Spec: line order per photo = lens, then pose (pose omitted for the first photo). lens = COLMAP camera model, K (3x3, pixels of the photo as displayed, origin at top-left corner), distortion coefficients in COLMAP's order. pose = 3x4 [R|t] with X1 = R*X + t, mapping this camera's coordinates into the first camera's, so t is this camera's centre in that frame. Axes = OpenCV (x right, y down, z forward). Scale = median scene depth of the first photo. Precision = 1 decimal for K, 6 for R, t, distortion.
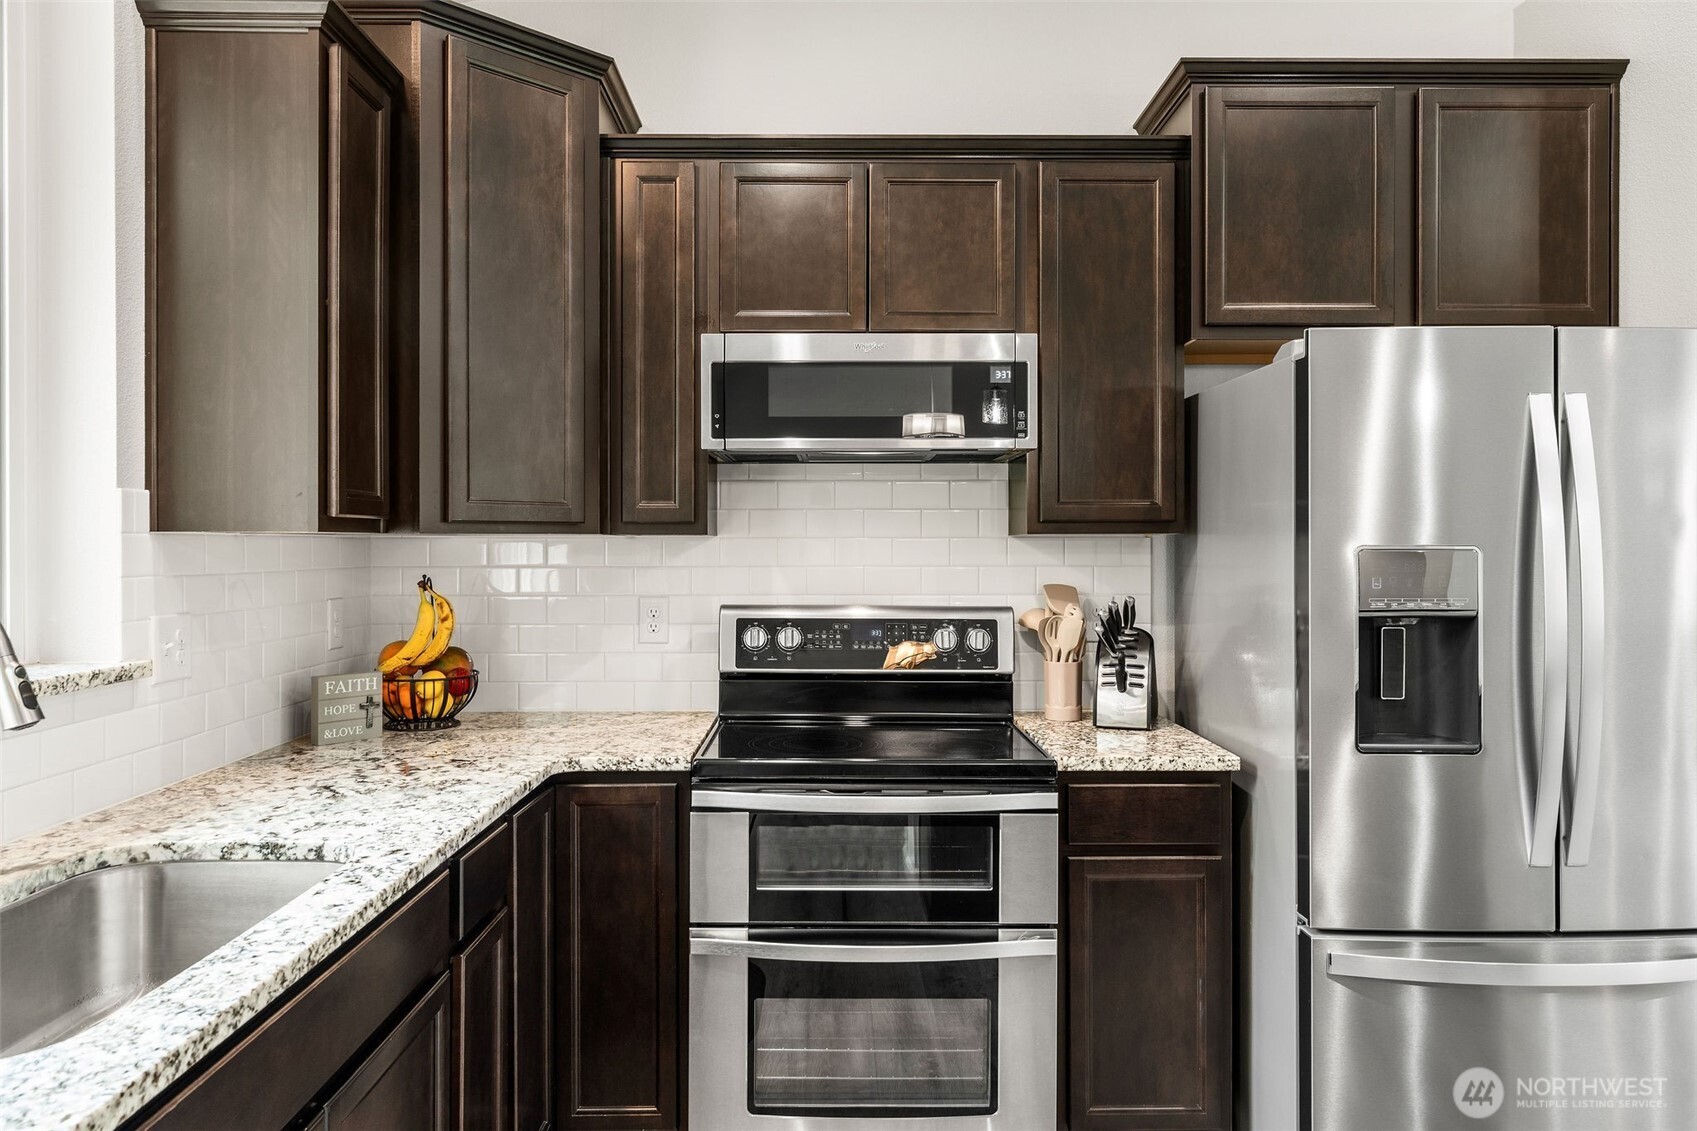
lens RADIAL K [[1131.8, 0, 838.4], [0, 1131.8, 545.7], [0, 0, 1]] dist [-0.000112, 0.003481]
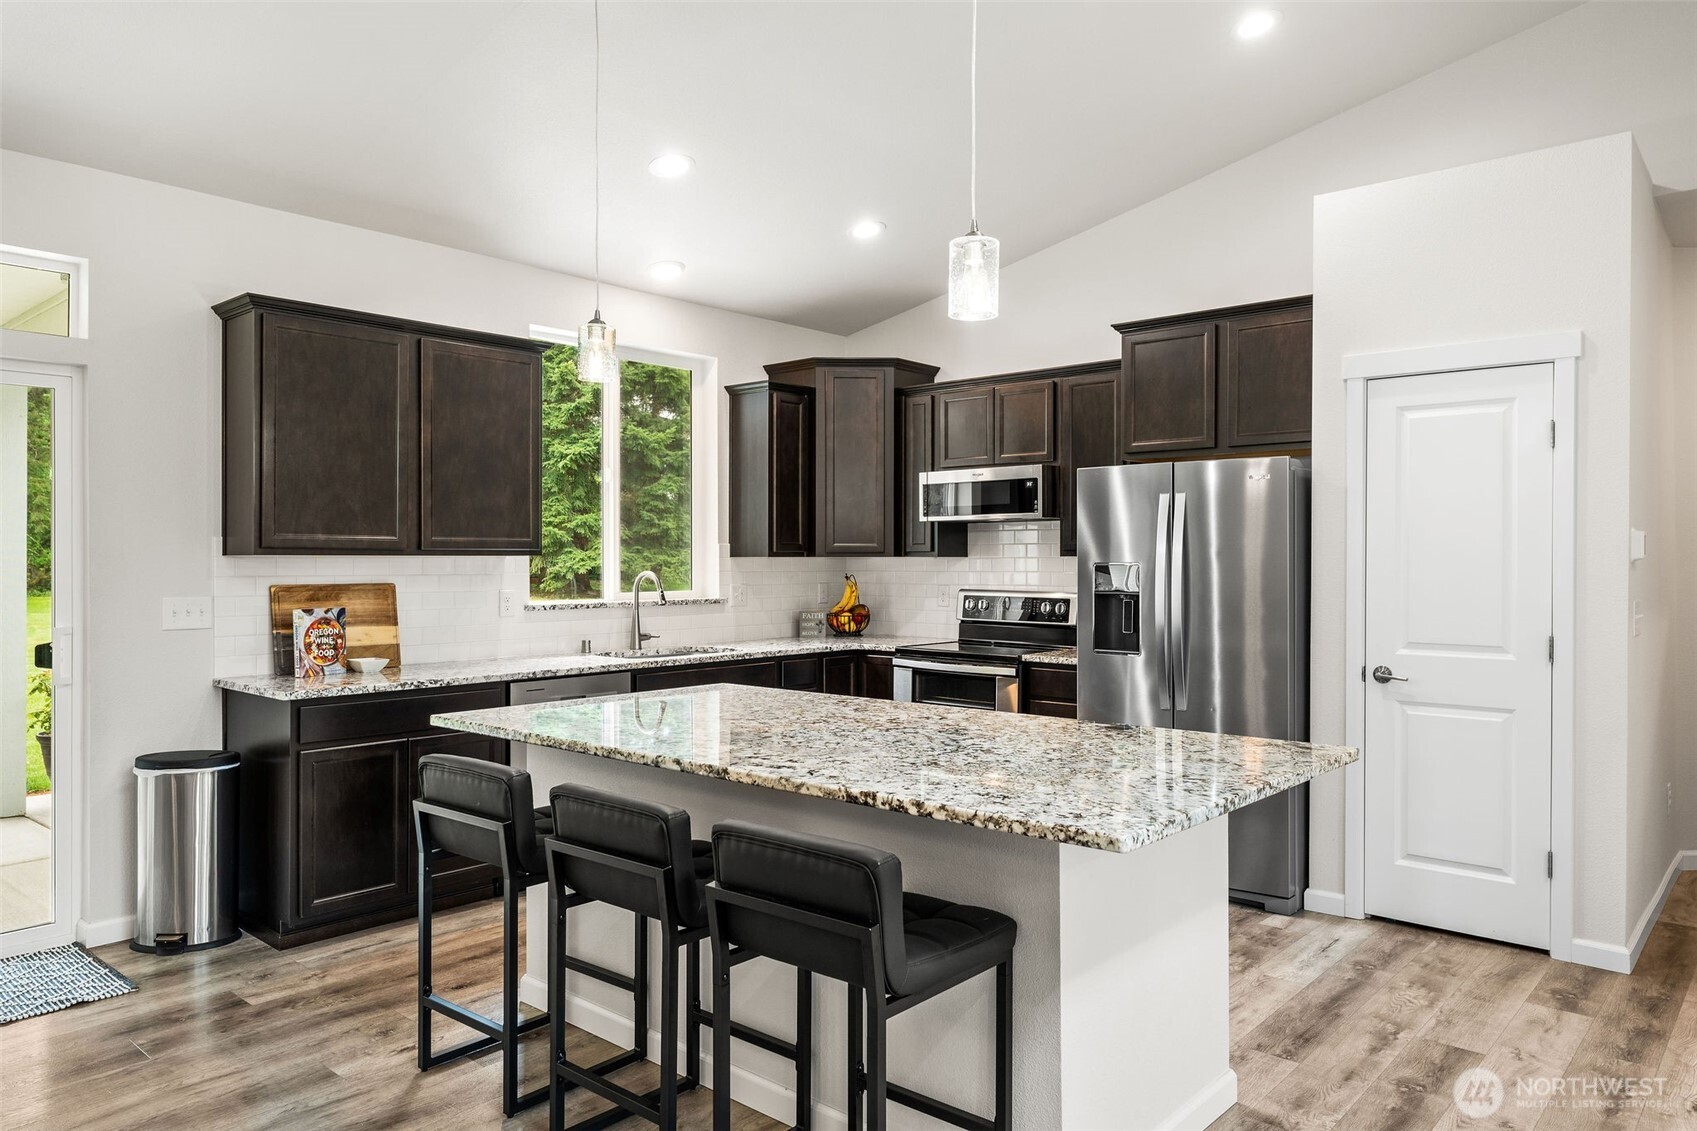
lens RADIAL K [[1131.8, 0, 845.0], [0, 1131.8, 555.9], [0, 0, 1]] dist [-0.000112, 0.003481]
pose [[0.742156, -0.001277, -0.670226, 1.351141], [-0.000656, 0.999996, -0.002632, -0.005996], [0.670227, 0.002393, 0.742152, -0.866213]]
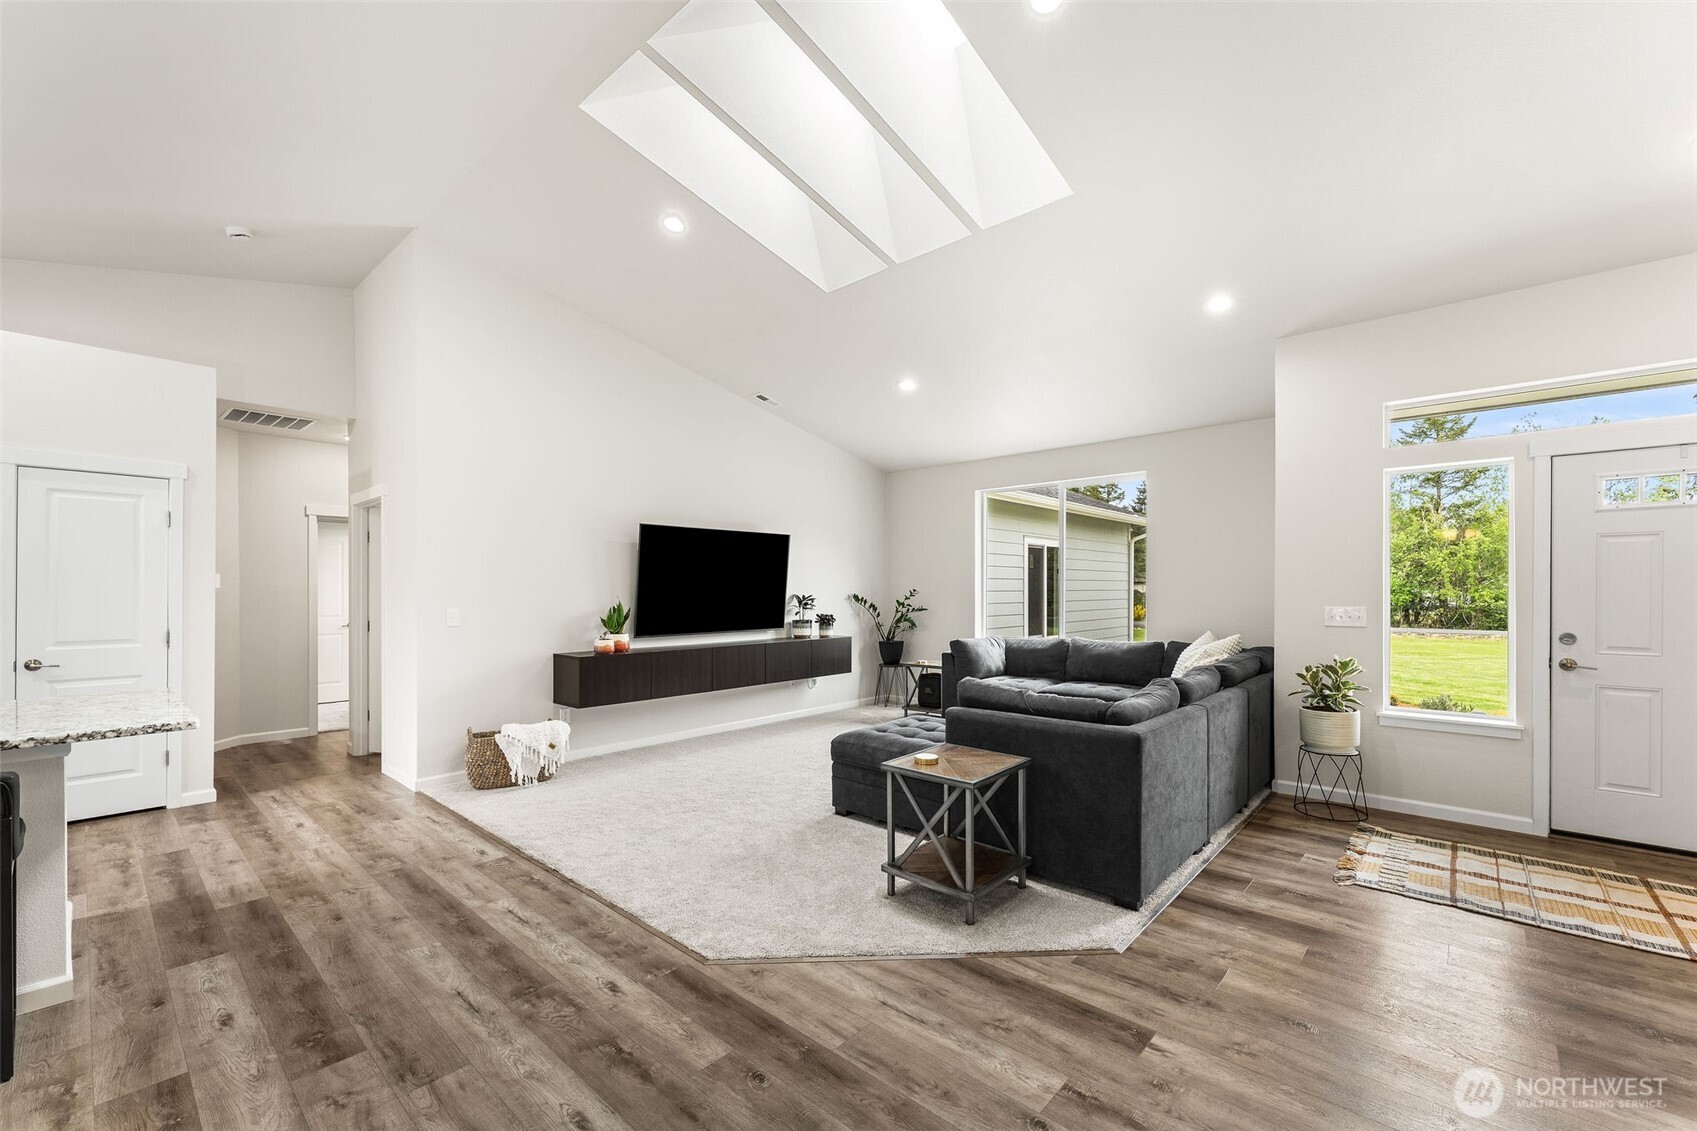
lens RADIAL K [[694.1, 0, 841.4], [0, 694.1, 590.4], [0, 0, 1]] dist [0.001219, -0.001389]
pose [[0.679020, 0.000117, 0.734120, 0.906718], [0.000863, 0.999999, -0.000958, 0.001849], [-0.734120, 0.001284, 0.679019, -1.447389]]
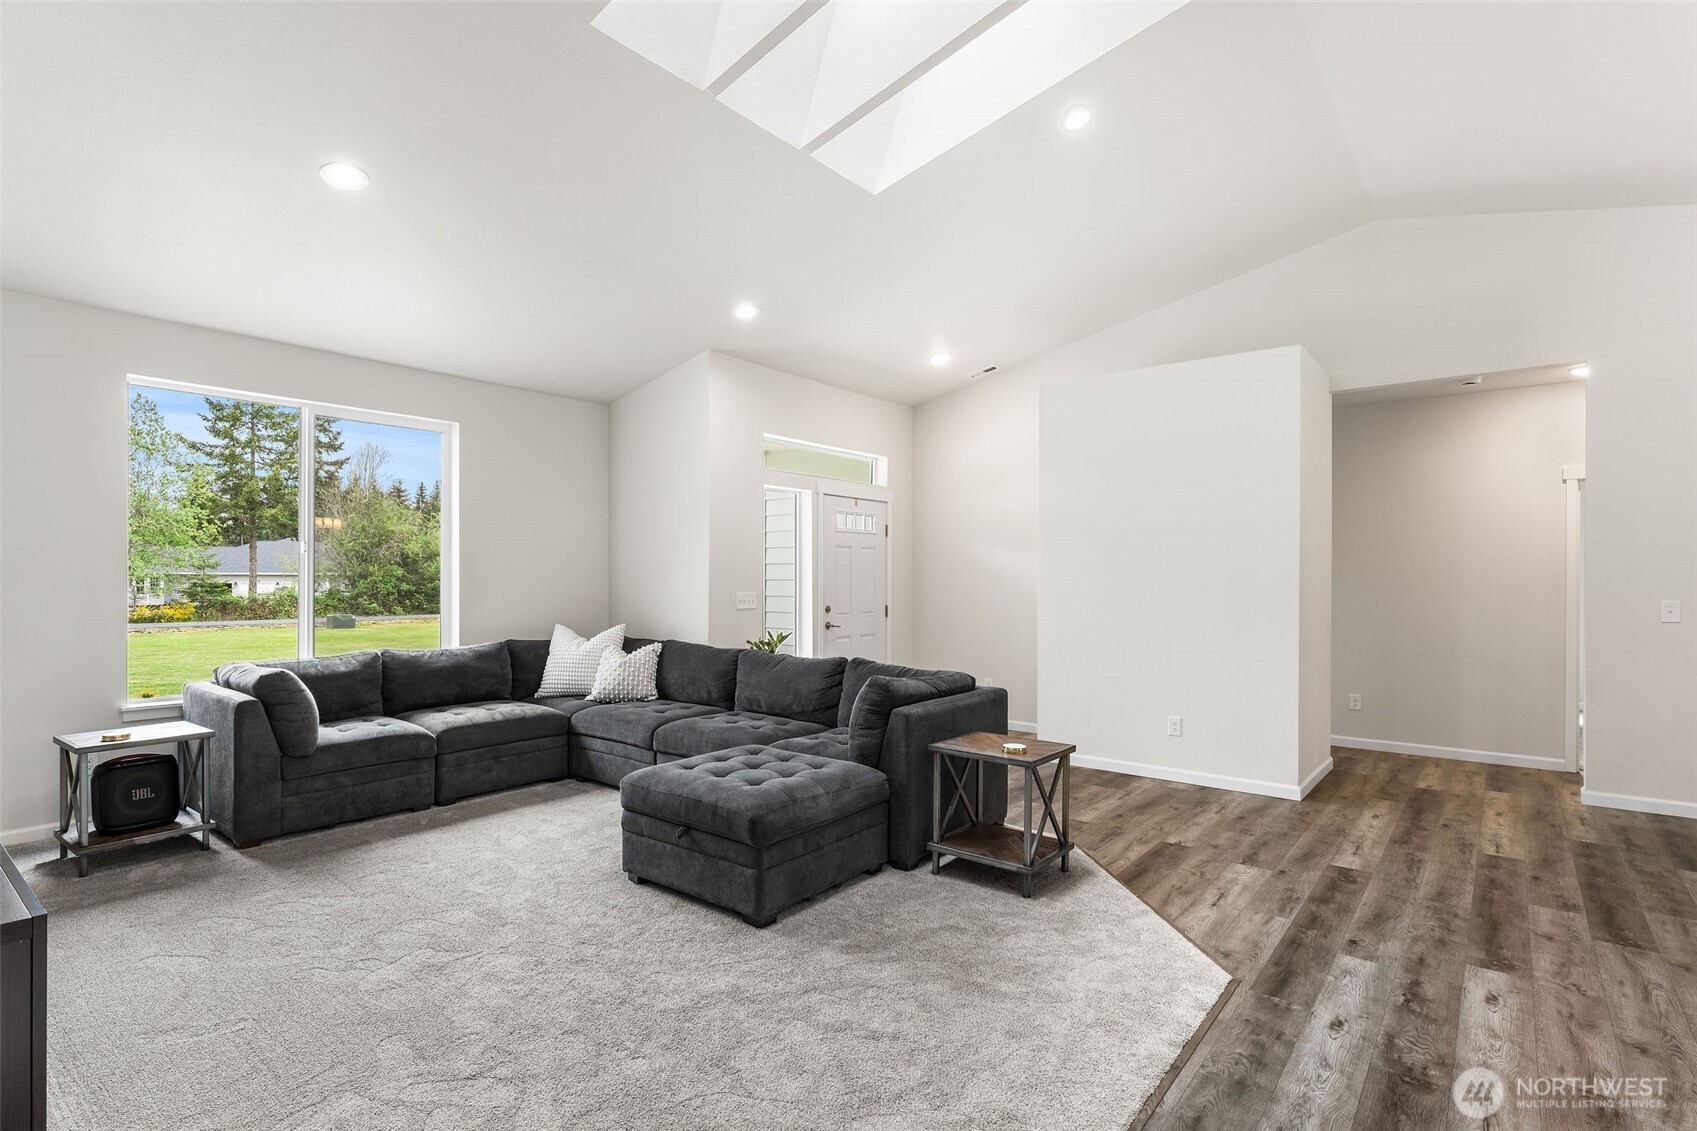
lens RADIAL K [[831.4, 0, 840.0], [0, 831.4, 567.2], [0, 0, 1]] dist [-0.003270, 0.000538]
pose [[-0.774528, 0.007973, 0.632489, 1.210410], [-0.001838, 0.999888, -0.014855, 0.002822], [-0.632536, -0.012668, -0.774427, 0.556550]]
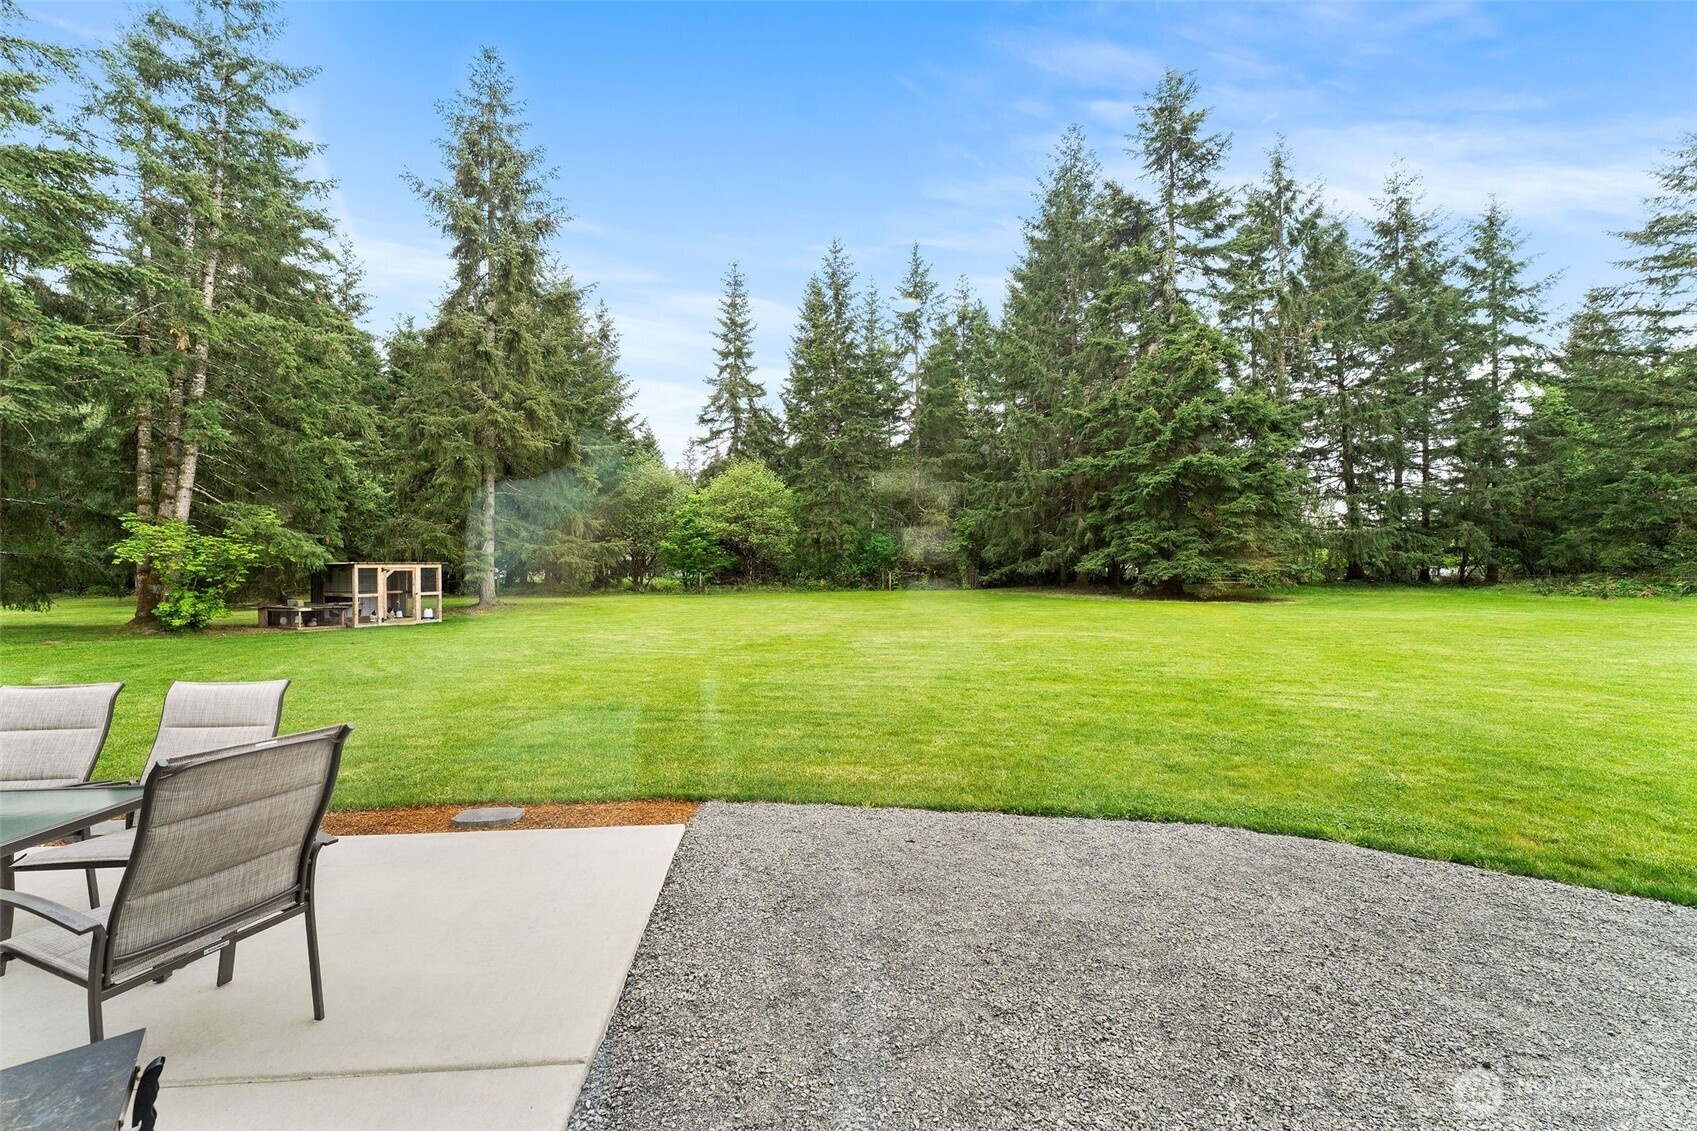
lens RADIAL K [[694.1, 0, 851.5], [0, 694.1, 561.8], [0, 0, 1]] dist [0.001219, -0.001389]
pose [[0.077874, -0.013585, -0.996871, -0.425714], [0.006381, 0.999893, -0.013128, 0.015076], [0.996943, -0.005338, 0.077952, 1.966003]]
